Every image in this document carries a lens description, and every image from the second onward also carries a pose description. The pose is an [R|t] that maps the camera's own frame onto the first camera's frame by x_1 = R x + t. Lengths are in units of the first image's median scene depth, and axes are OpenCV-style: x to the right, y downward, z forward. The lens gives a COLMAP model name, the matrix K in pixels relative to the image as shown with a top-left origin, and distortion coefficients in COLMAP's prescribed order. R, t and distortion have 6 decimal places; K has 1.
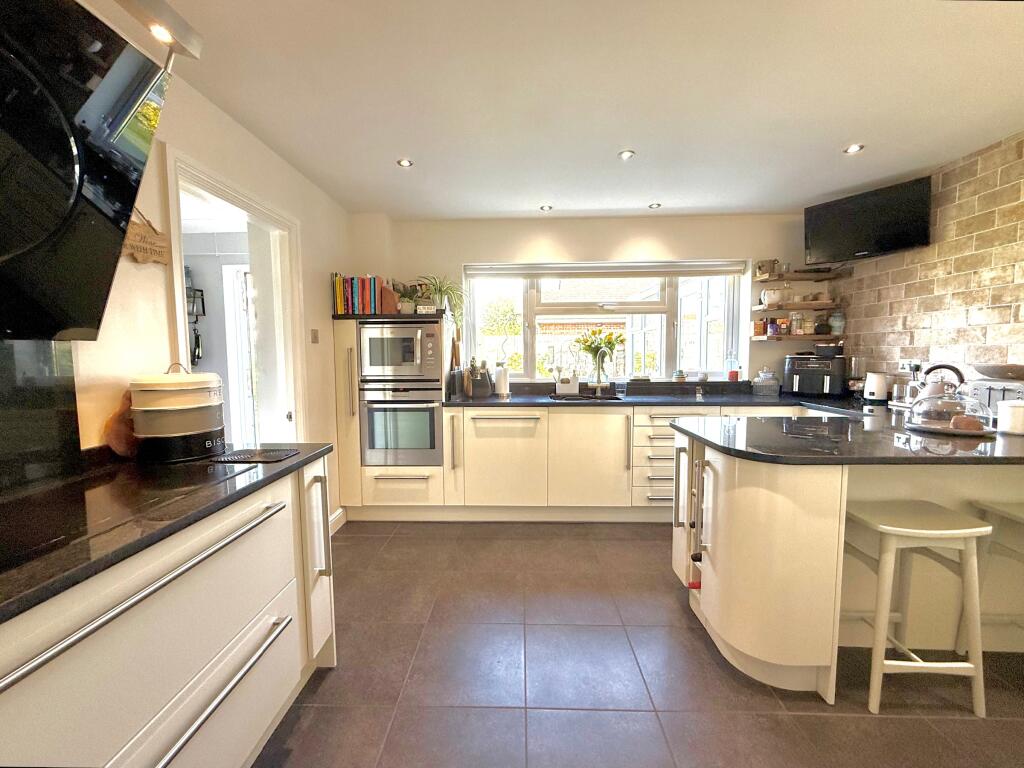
lens RADIAL K [[419.3, 0, 512.0], [0, 419.3, 384.0], [0, 0, 1]] dist [-0.002067, -0.000360]
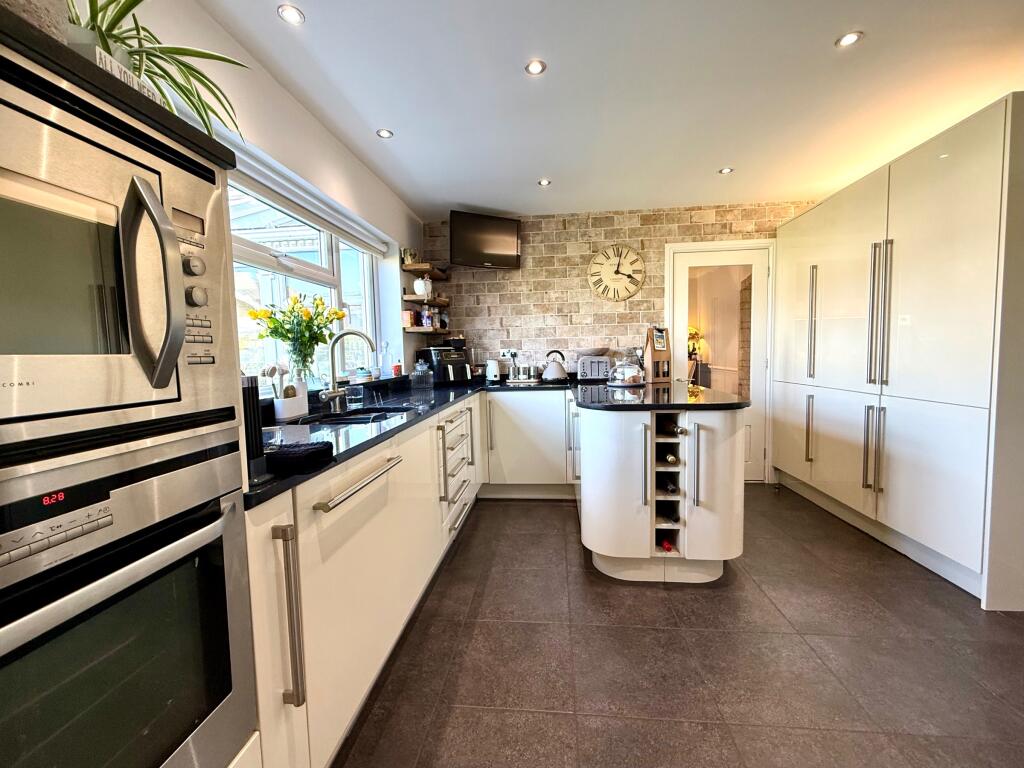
lens RADIAL K [[419.3, 0, 512.0], [0, 419.3, 384.0], [0, 0, 1]] dist [-0.002067, -0.000360]
pose [[0.082375, -0.067987, 0.994280, -0.432724], [0.099990, 0.993200, 0.059629, -0.024564], [-0.991573, 0.094506, 0.088613, 0.862595]]
